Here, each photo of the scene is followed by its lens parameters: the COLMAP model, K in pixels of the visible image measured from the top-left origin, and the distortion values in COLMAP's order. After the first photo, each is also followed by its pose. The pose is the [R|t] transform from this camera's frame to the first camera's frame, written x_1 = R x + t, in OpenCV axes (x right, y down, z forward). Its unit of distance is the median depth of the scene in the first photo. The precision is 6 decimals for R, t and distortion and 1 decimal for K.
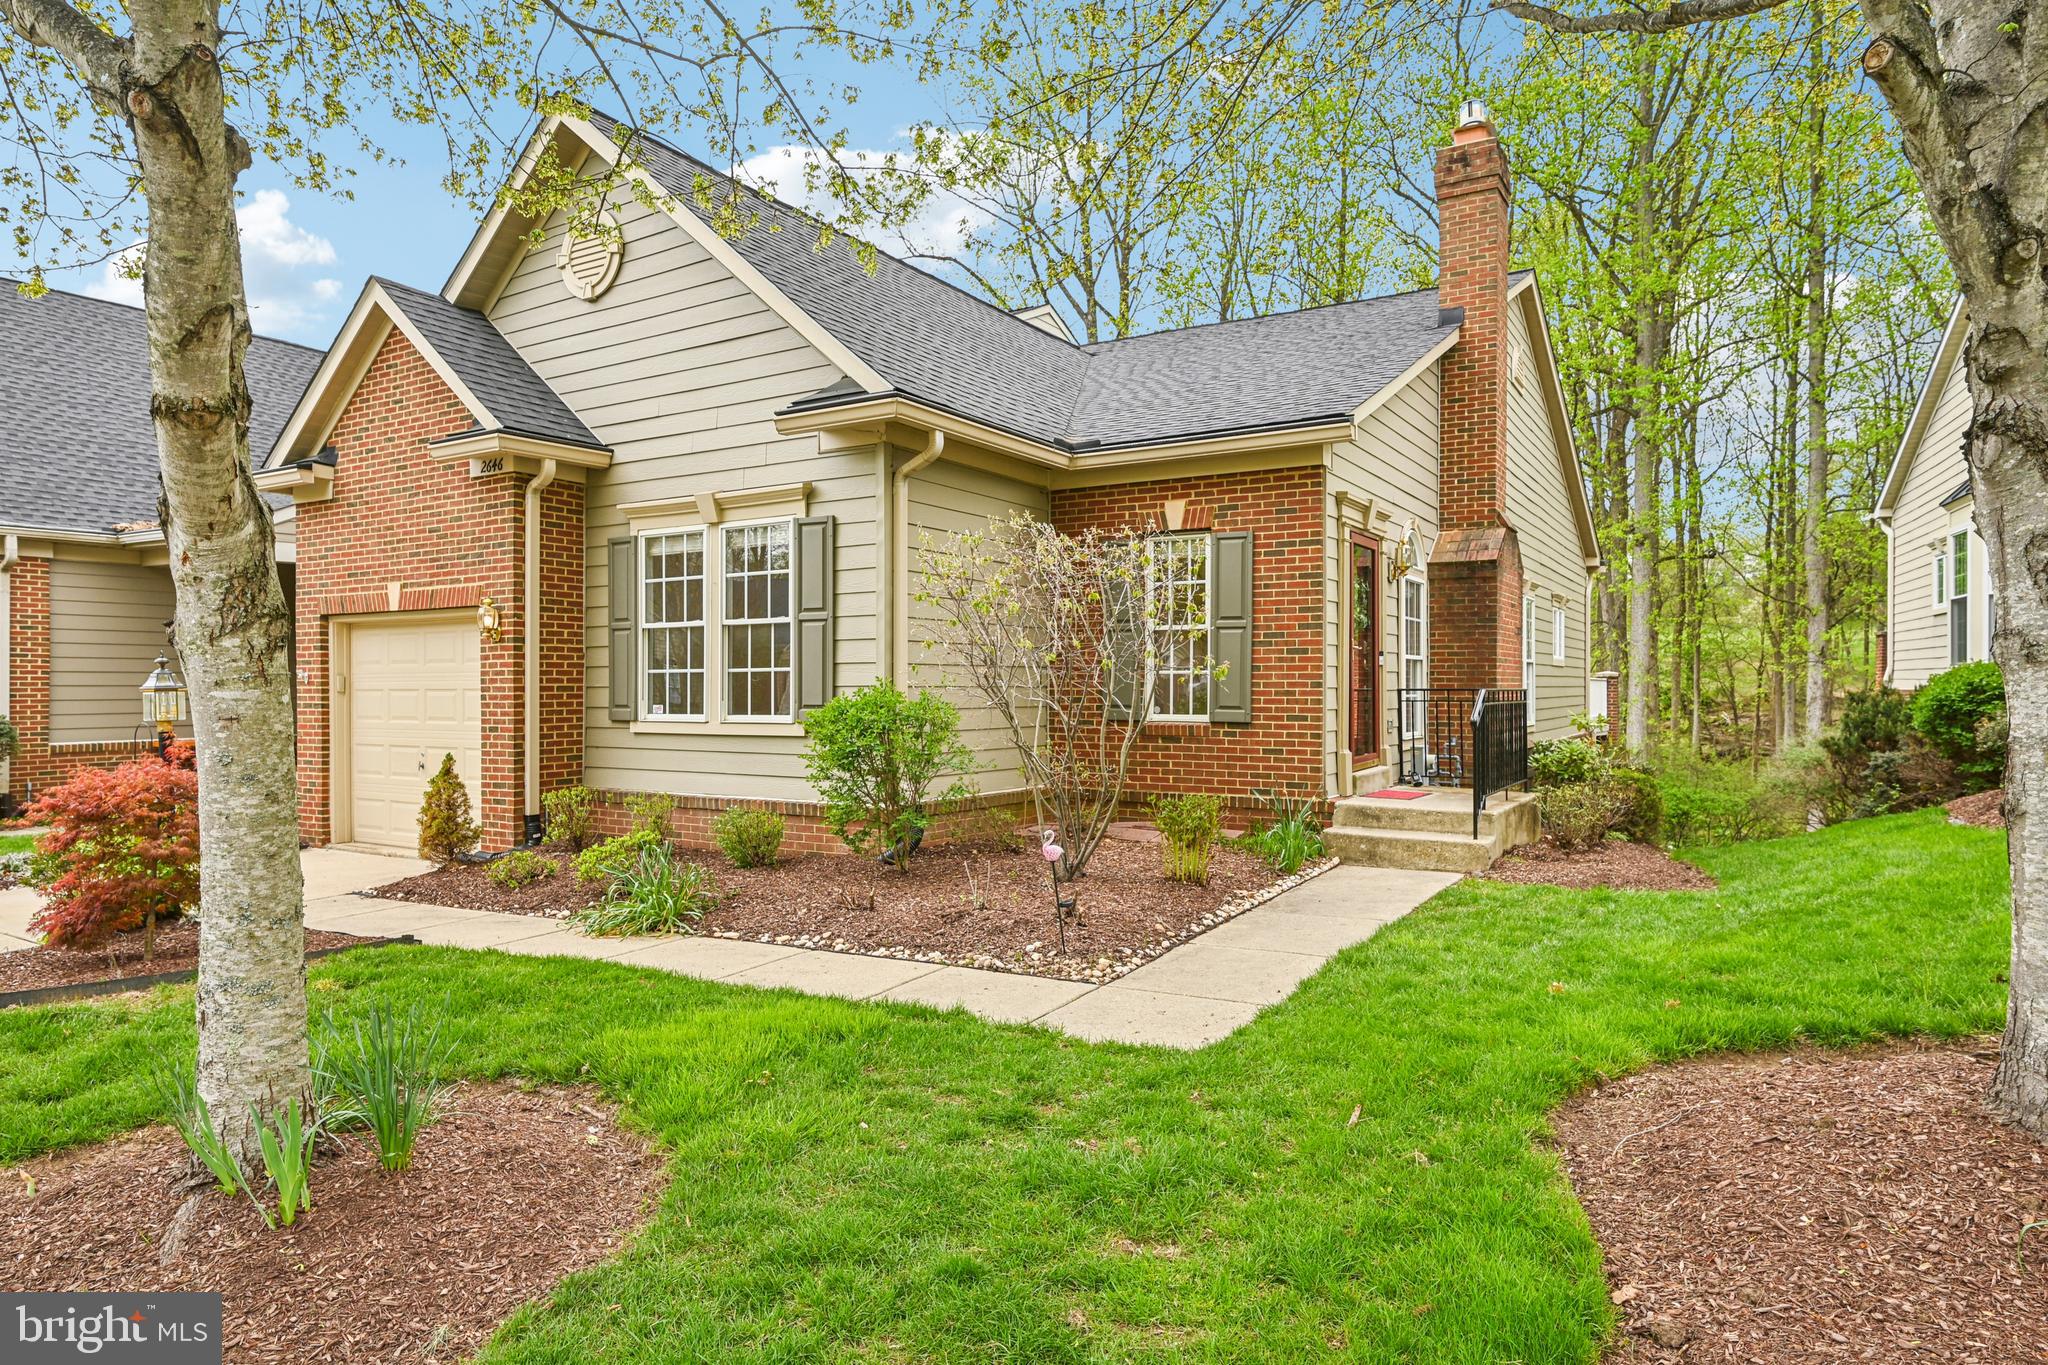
lens RADIAL K [[1209.3, 0, 1032.7], [0, 1209.3, 680.3], [0, 0, 1]] dist [-0.000991, -0.001413]
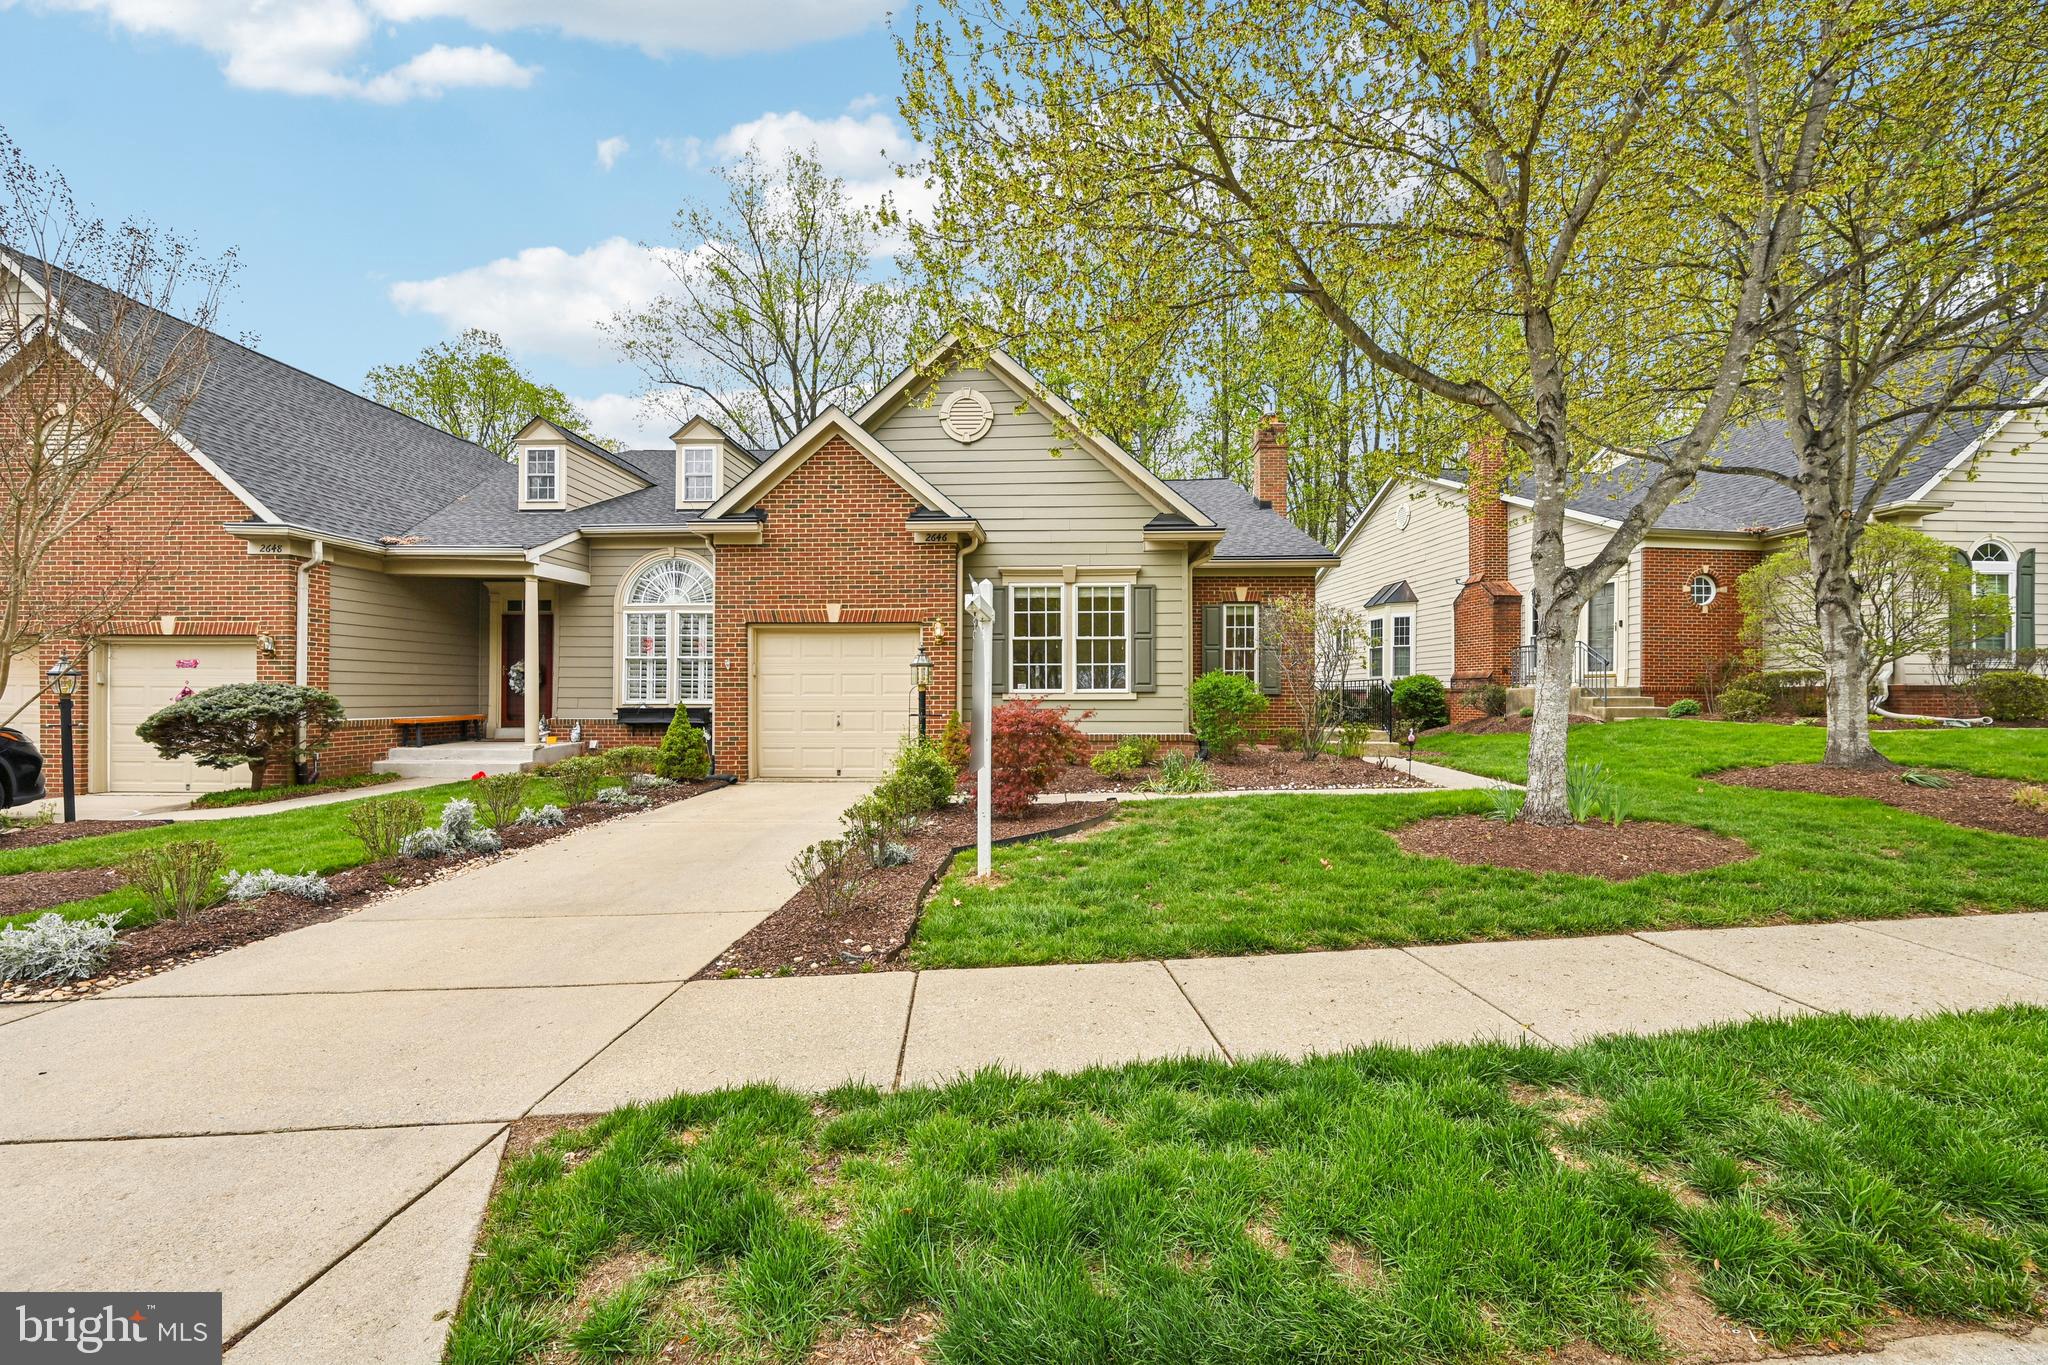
lens RADIAL K [[802.9, 0, 1032.0], [0, 802.9, 692.0], [0, 0, 1]] dist [-0.001238, -0.000214]
pose [[0.877067, 0.004950, 0.480342, -0.894314], [-0.004925, 0.999987, -0.001312, 0.035606], [-0.480342, -0.001215, 0.877080, -0.027501]]
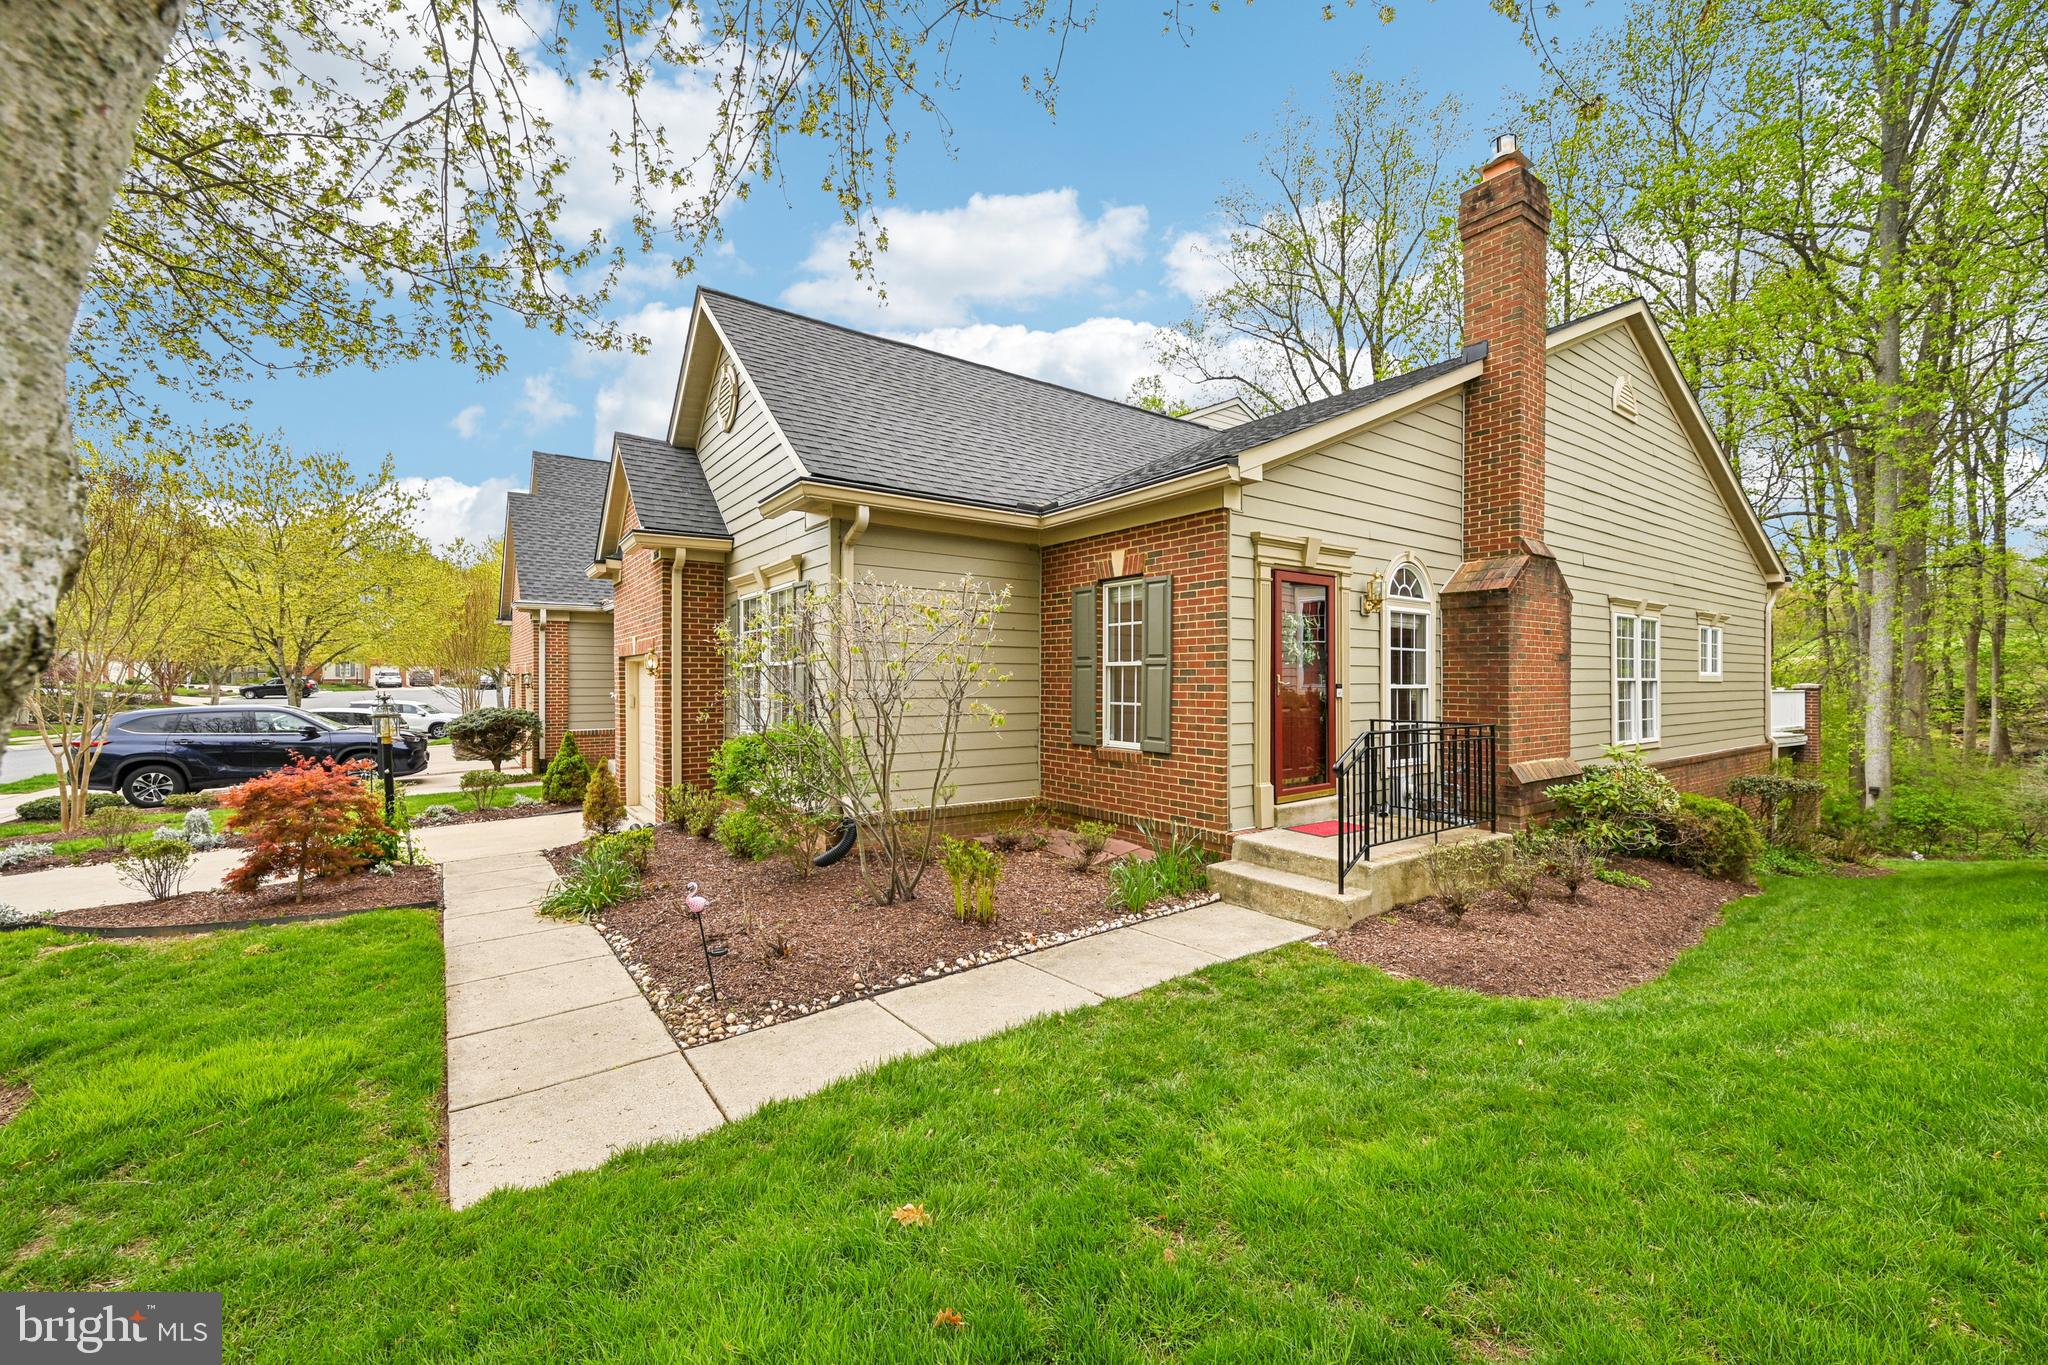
lens RADIAL K [[810.6, 0, 1030.1], [0, 810.6, 679.1], [0, 0, 1]] dist [-0.000337, -0.000415]
pose [[0.924231, 0.000438, -0.381834, 0.343712], [0.000245, 0.999998, 0.001739, -0.032704], [0.381834, -0.001701, 0.924229, 0.292015]]
